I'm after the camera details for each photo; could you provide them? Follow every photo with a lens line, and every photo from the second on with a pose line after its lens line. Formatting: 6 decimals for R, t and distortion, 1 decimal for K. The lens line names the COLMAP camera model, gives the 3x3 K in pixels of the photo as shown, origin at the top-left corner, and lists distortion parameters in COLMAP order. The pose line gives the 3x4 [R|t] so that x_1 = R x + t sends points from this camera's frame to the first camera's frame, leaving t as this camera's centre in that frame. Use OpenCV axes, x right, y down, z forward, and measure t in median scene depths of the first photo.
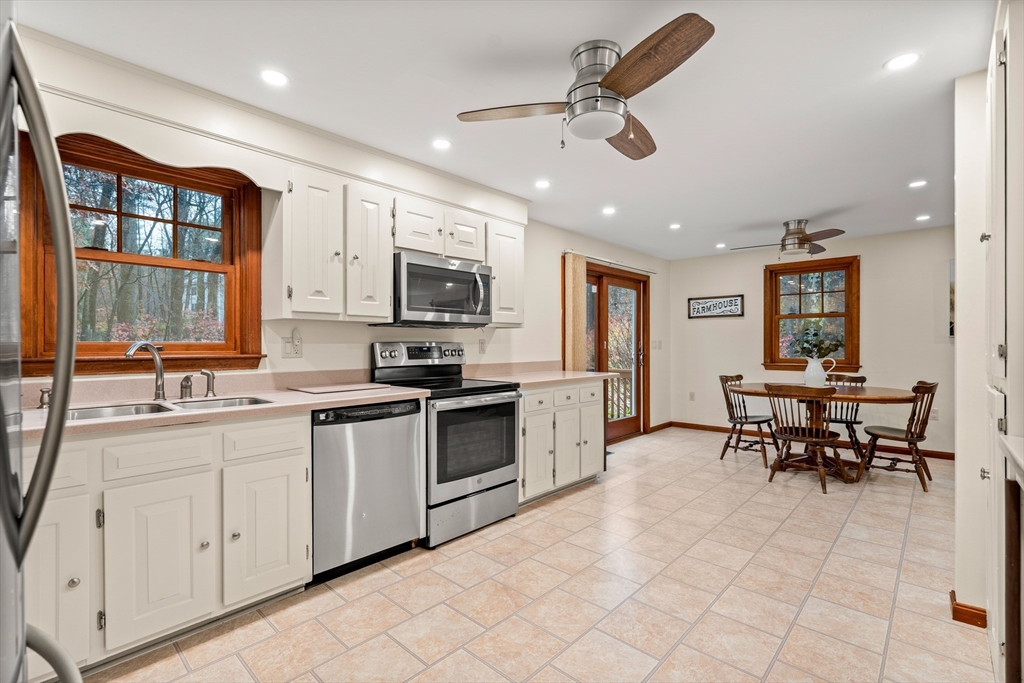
lens RADIAL K [[472.6, 0, 508.7], [0, 472.6, 339.5], [0, 0, 1]] dist [0.000925, 0.000428]
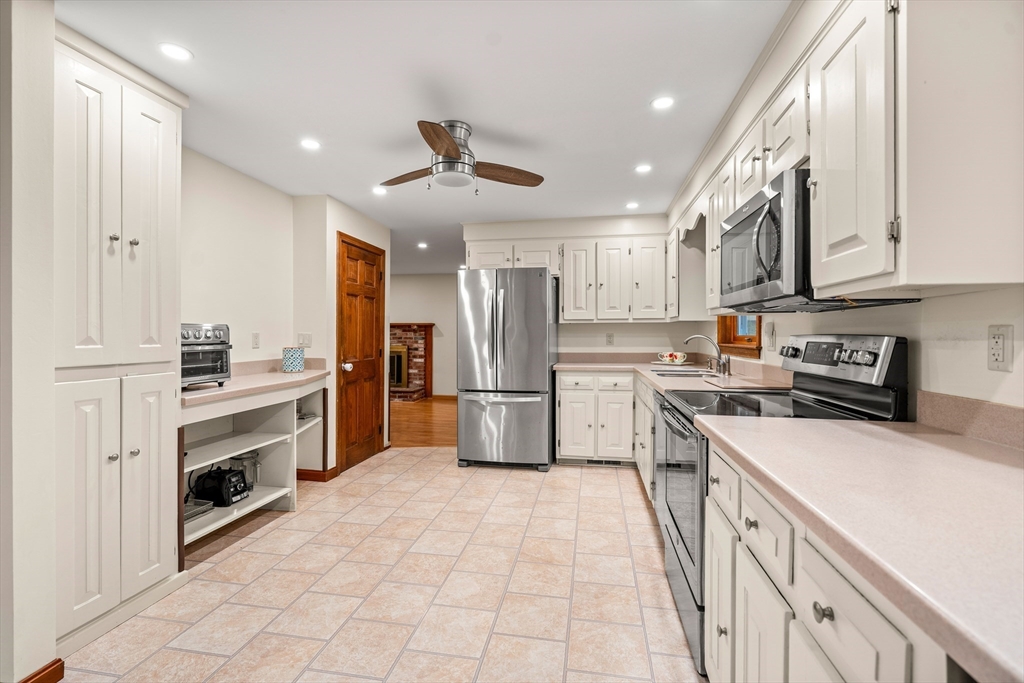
lens RADIAL K [[472.6, 0, 508.7], [0, 472.6, 339.5], [0, 0, 1]] dist [0.000925, 0.000428]
pose [[-0.844415, 0.002842, -0.535682, 0.665213], [0.002301, 0.999996, 0.001677, 0.014125], [0.535685, 0.000183, -0.844418, 1.909013]]
